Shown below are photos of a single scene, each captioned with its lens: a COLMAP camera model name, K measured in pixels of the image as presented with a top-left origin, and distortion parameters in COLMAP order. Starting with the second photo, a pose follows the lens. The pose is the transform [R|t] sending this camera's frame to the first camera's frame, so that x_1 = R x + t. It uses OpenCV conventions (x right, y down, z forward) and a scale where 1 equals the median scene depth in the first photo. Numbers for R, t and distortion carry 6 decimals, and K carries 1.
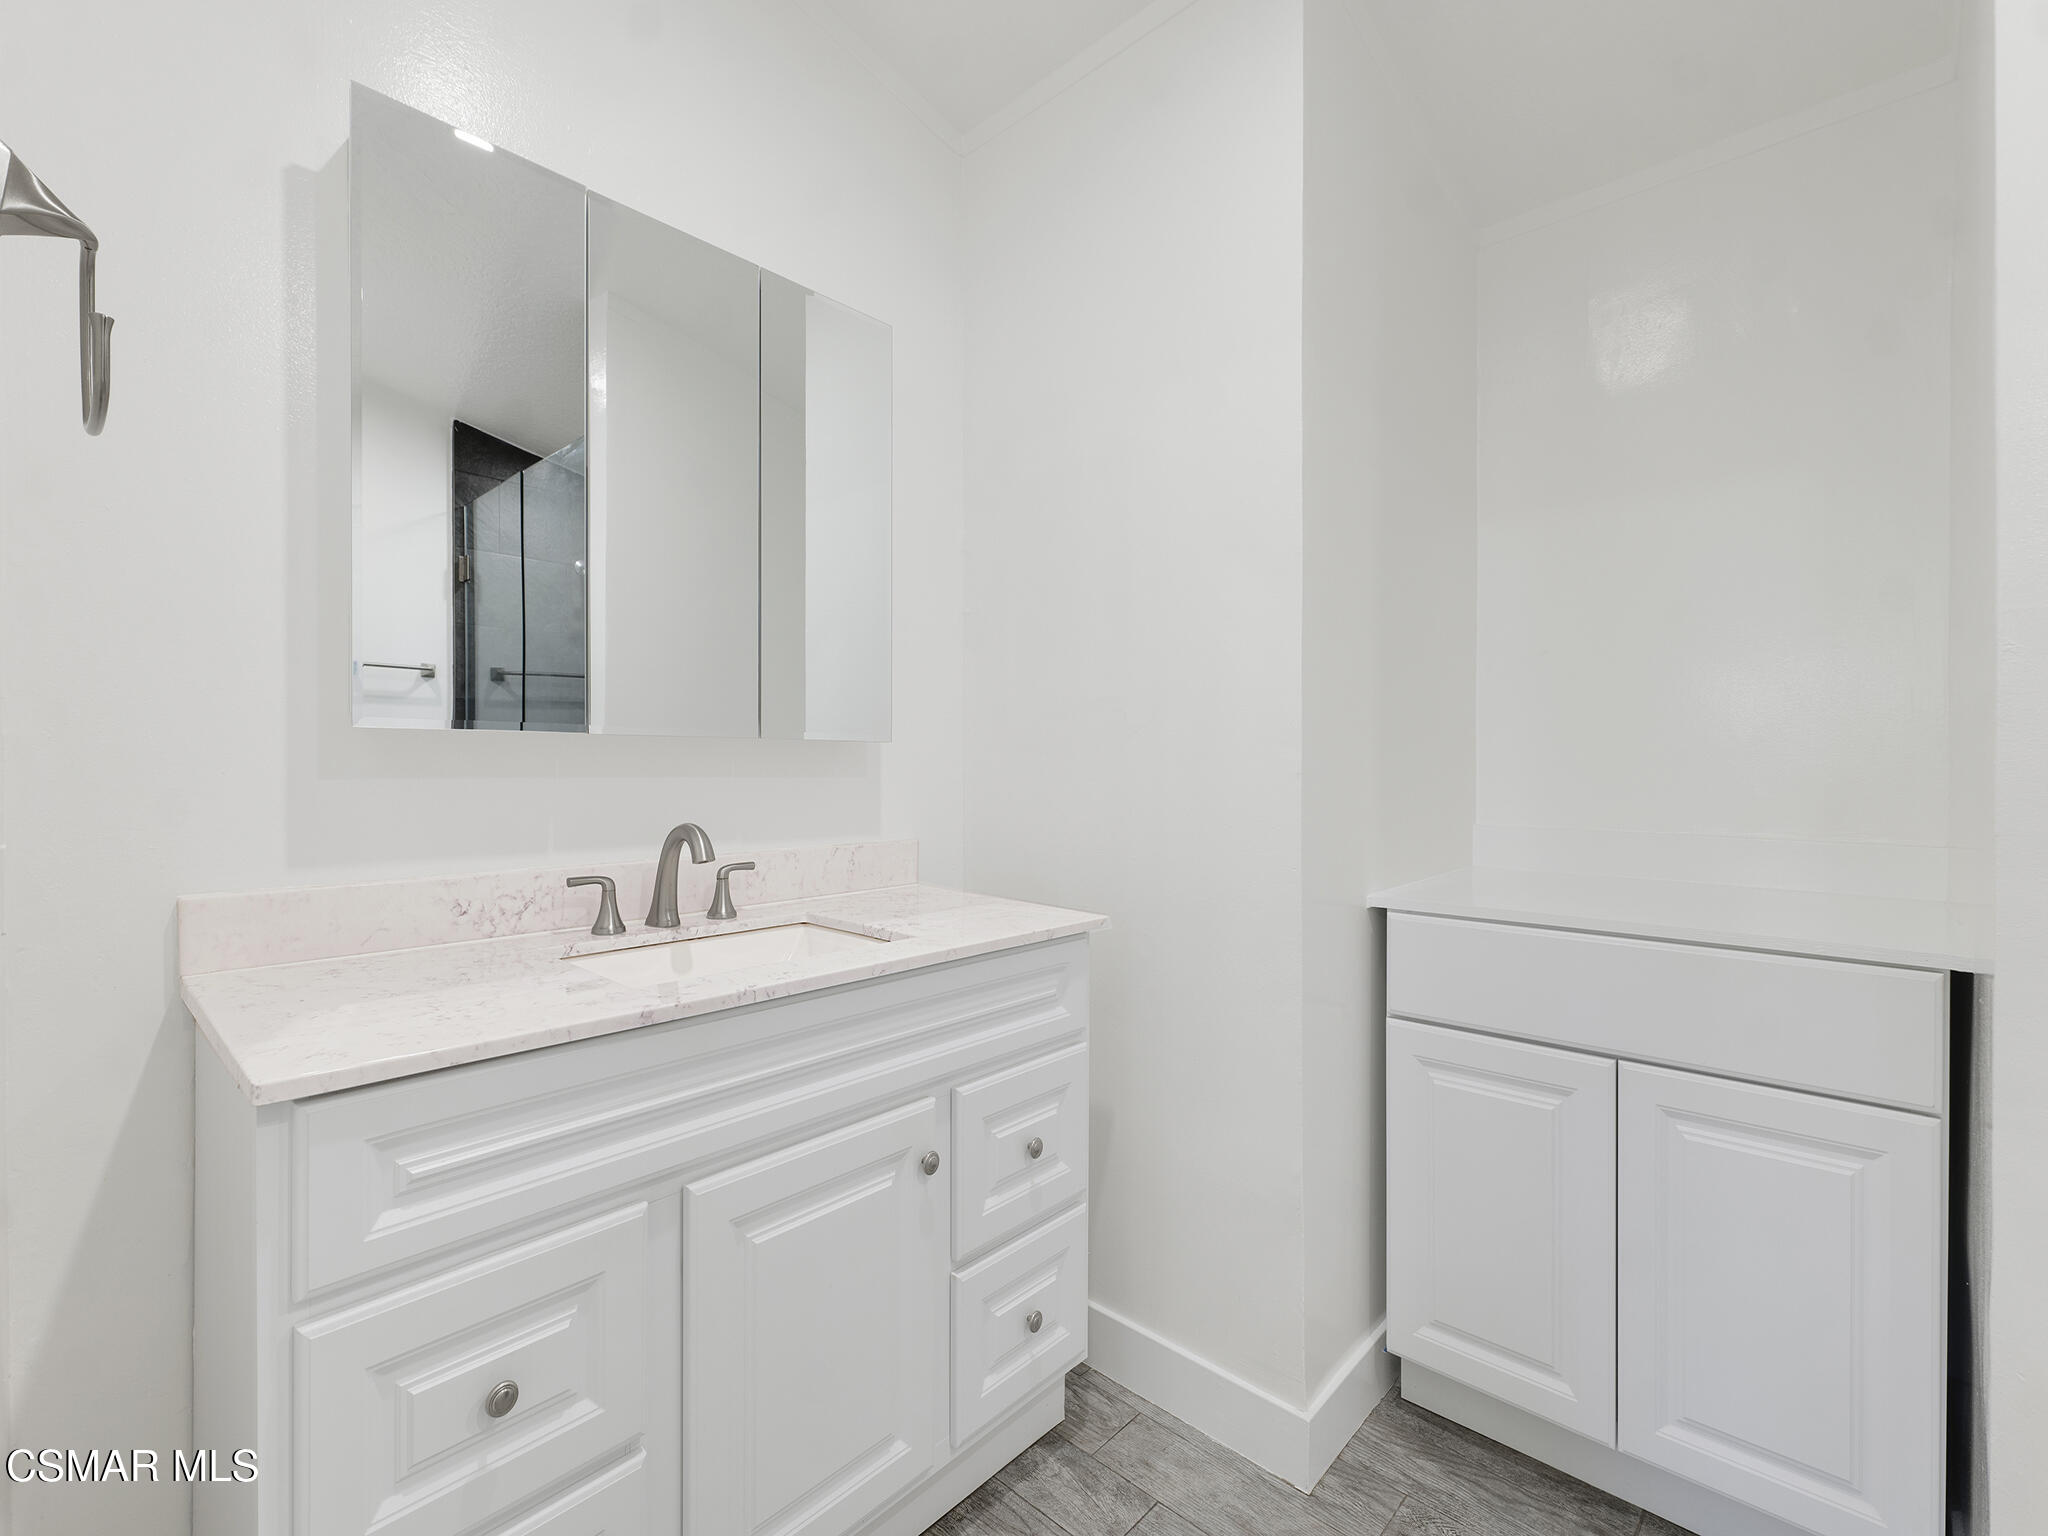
lens RADIAL K [[924.2, 0, 1005.2], [0, 924.2, 760.8], [0, 0, 1]] dist [0.003487, -0.001804]
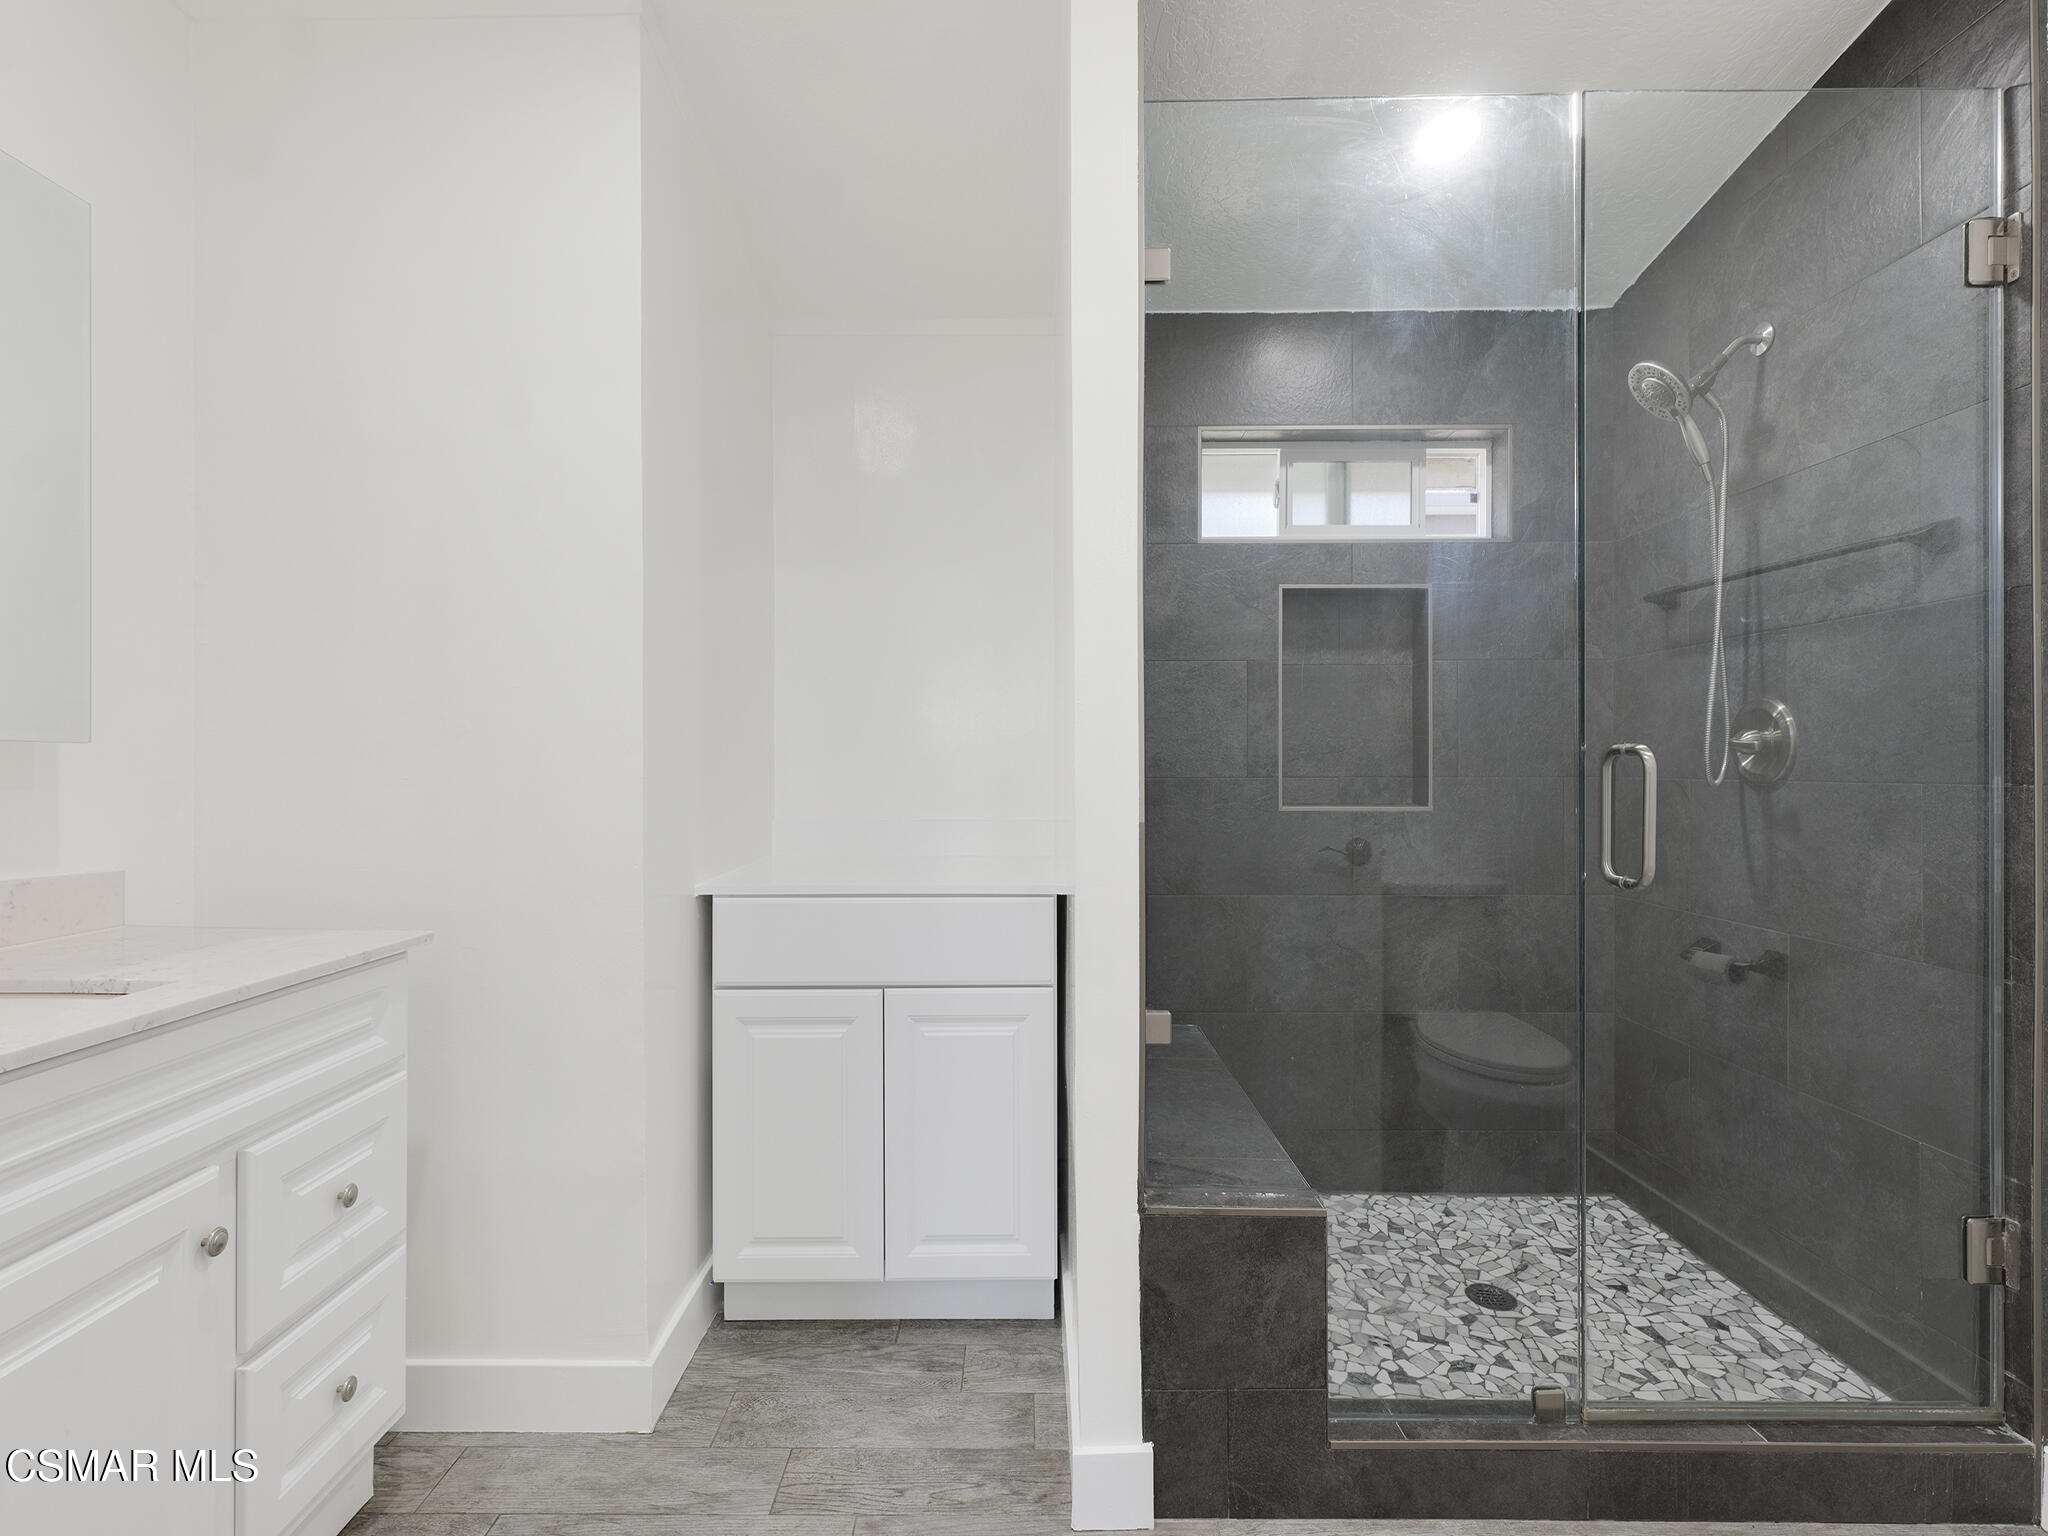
lens RADIAL K [[1050.8, 0, 1016.4], [0, 1050.8, 764.1], [0, 0, 1]] dist [-0.002196, 0.001375]
pose [[0.732294, -0.004076, 0.680977, -0.193934], [0.005933, 0.999982, -0.000395, 0.001167], [-0.680963, 0.004329, 0.732305, -0.205293]]
